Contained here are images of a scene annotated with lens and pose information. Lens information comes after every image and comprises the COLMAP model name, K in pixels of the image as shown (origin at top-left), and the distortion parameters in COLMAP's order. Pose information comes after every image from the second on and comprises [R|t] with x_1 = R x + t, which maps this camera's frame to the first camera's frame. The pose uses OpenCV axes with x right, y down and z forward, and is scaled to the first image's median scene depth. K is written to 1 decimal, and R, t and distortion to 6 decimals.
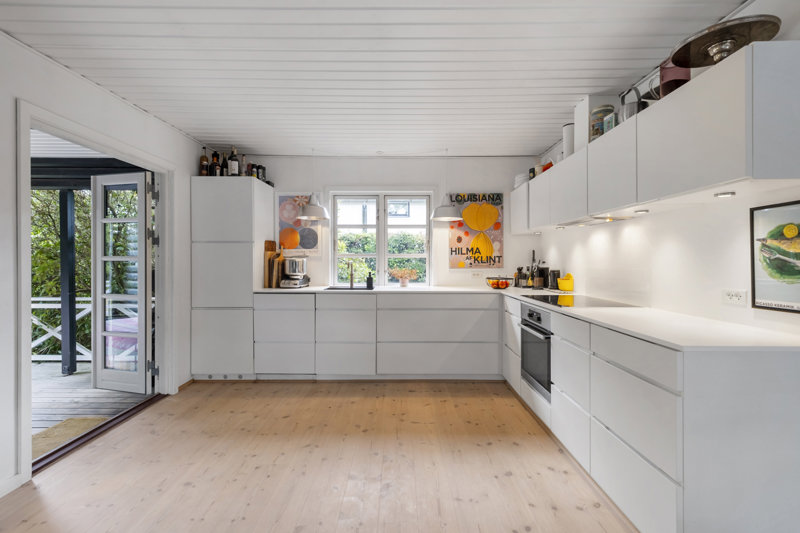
lens RADIAL K [[372.0, 0, 399.9], [0, 372.0, 264.1], [0, 0, 1]] dist [0.004419, -0.000724]
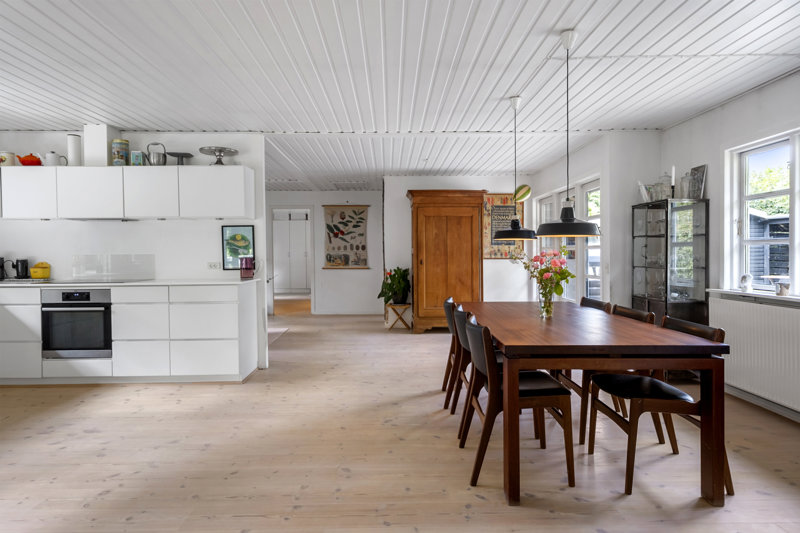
lens RADIAL K [[461.8, 0, 400.3], [0, 461.8, 264.3], [0, 0, 1]] dist [-0.000076, -0.000015]
pose [[-0.023413, -0.021401, 0.999497, -1.719890], [0.009859, 0.999717, 0.021637, 0.029364], [-0.999677, 0.010360, -0.023196, -0.002840]]
